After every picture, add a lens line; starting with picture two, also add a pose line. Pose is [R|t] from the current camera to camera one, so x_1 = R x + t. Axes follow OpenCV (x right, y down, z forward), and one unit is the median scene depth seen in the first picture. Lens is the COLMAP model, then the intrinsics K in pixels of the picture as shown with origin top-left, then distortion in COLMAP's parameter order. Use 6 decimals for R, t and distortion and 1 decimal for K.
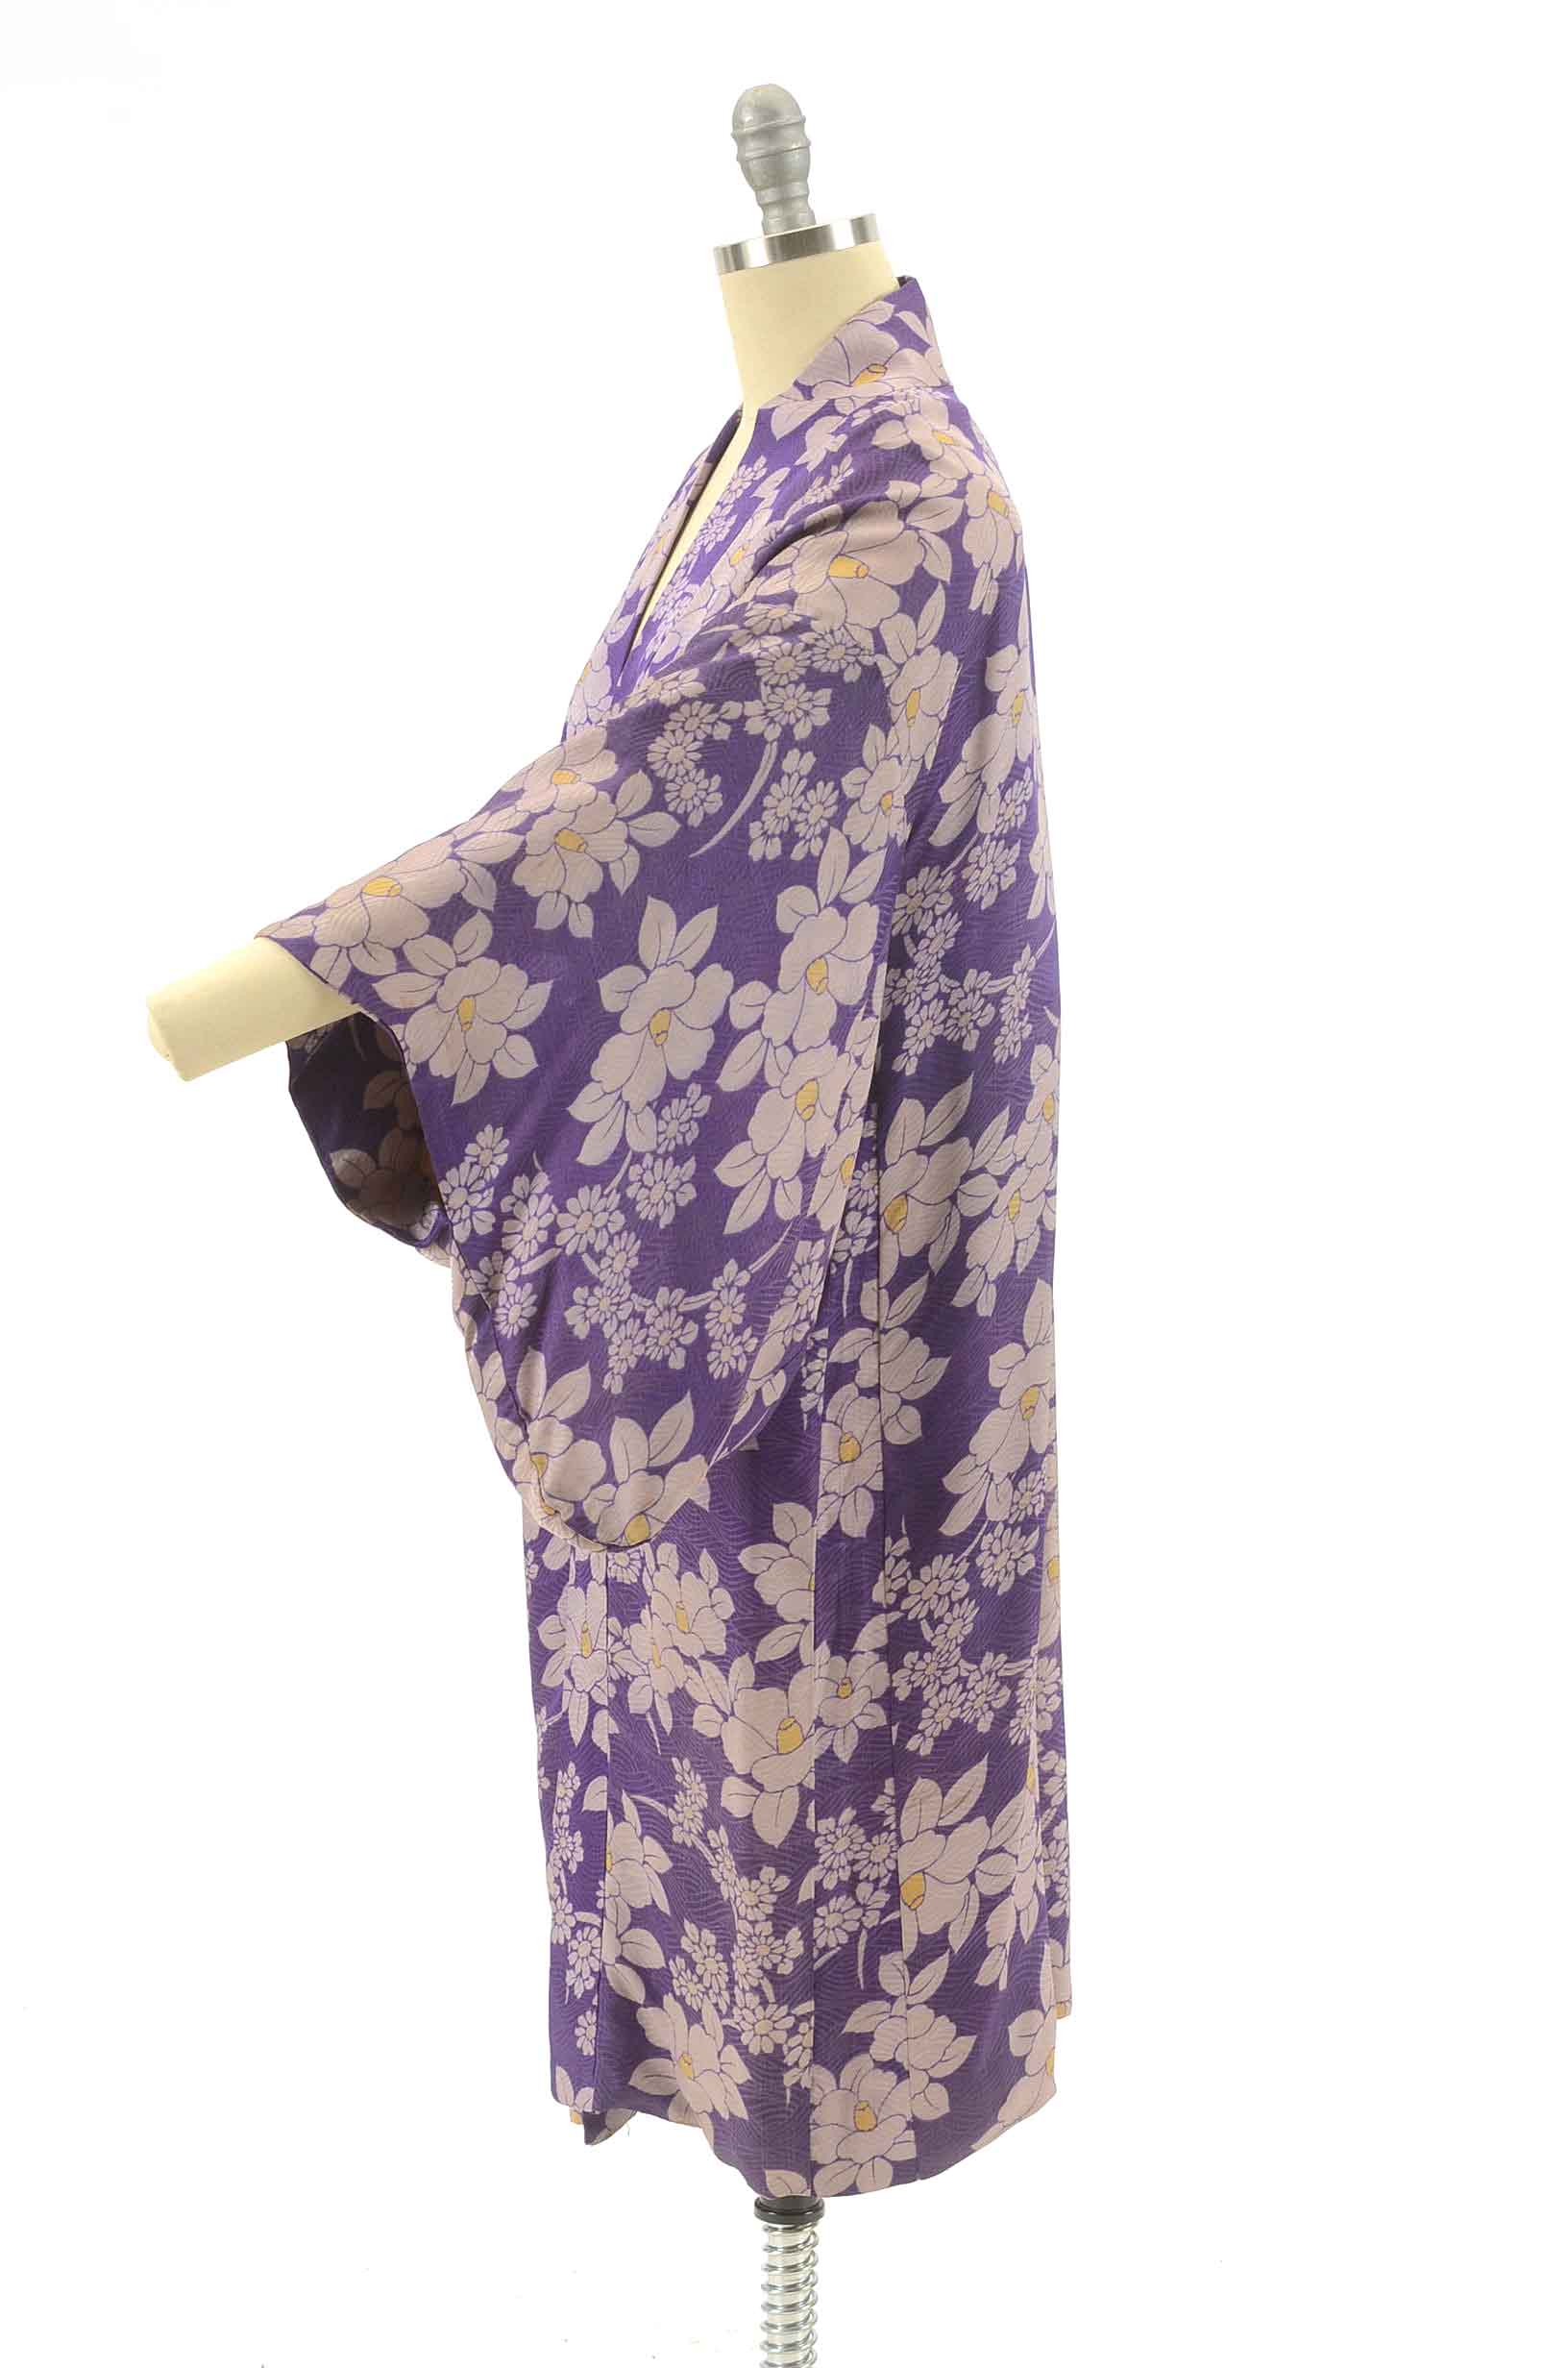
lens RADIAL K [[5988.0, 0, 784.0], [0, 5988.0, 1184.0], [0, 0, 1]] dist [0.056709, 0.113325]
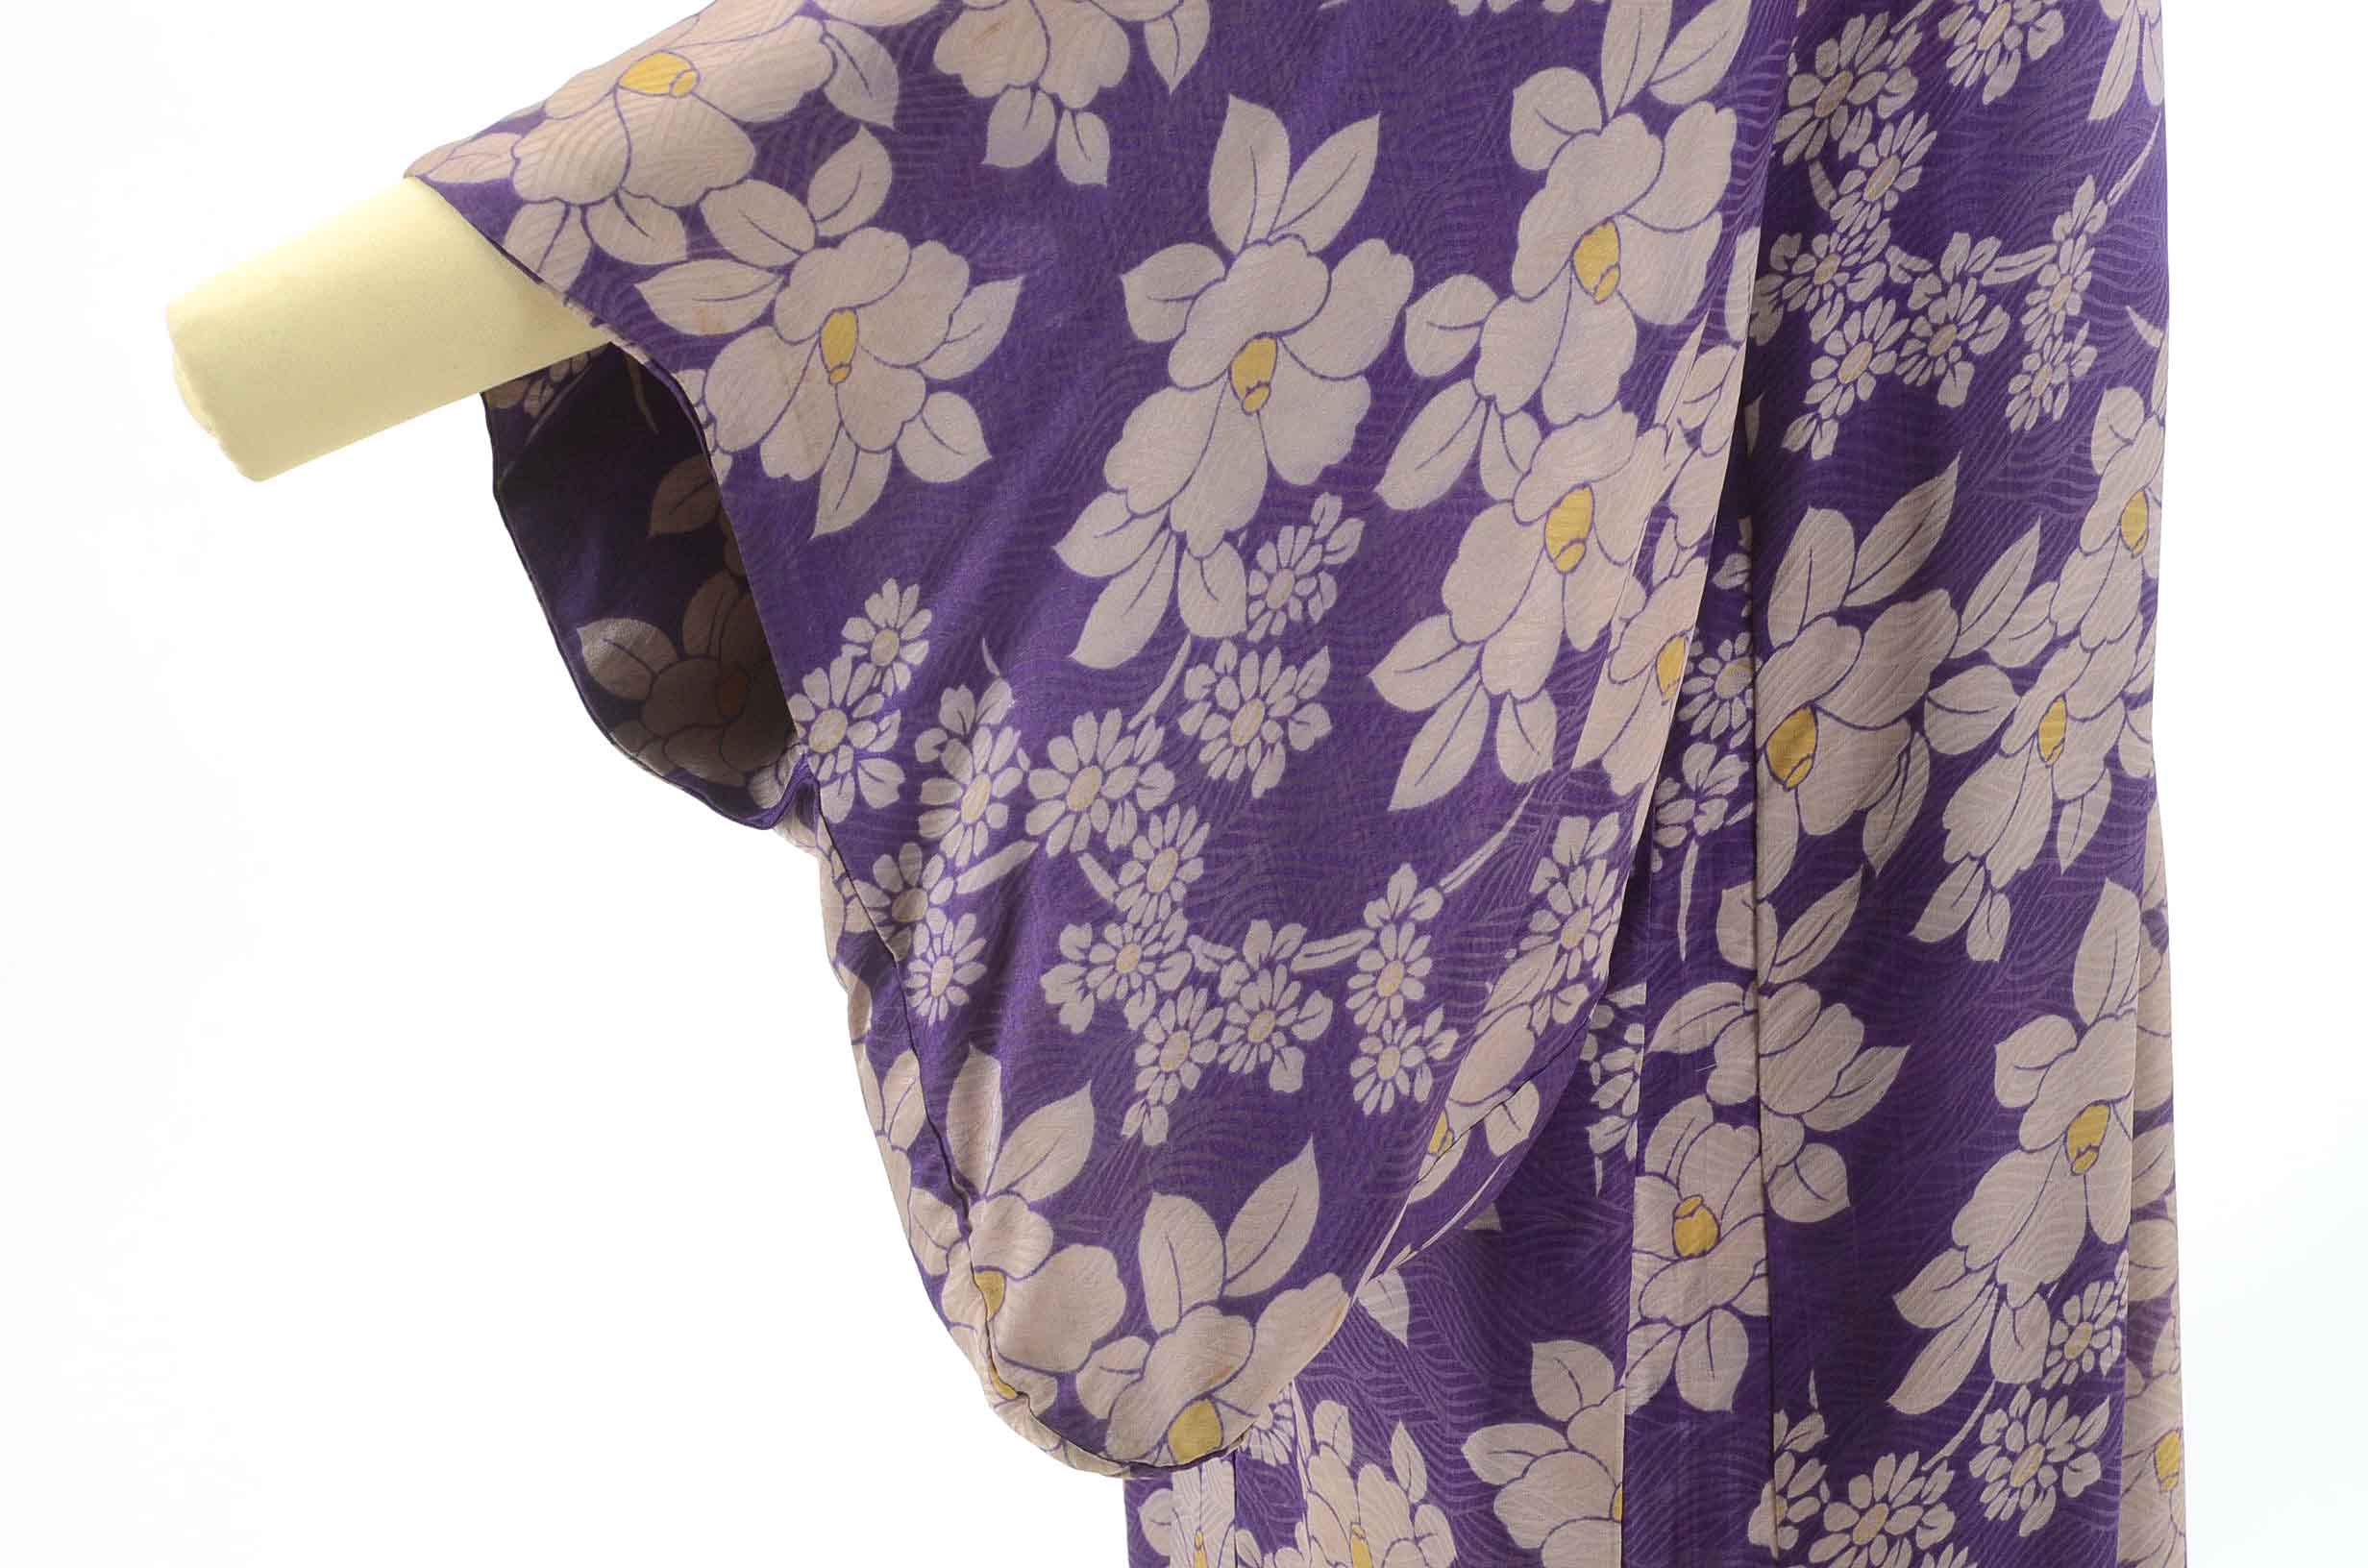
lens RADIAL K [[8165.6, 0, 1184.0], [0, 8165.6, 784.0], [0, 0, 1]] dist [0.810328, 0.063654]
pose [[0.986570, 0.019080, -0.162219, 0.078969], [-0.004798, 0.996111, 0.087978, -0.050638], [0.163266, -0.086019, 0.982825, 0.360332]]
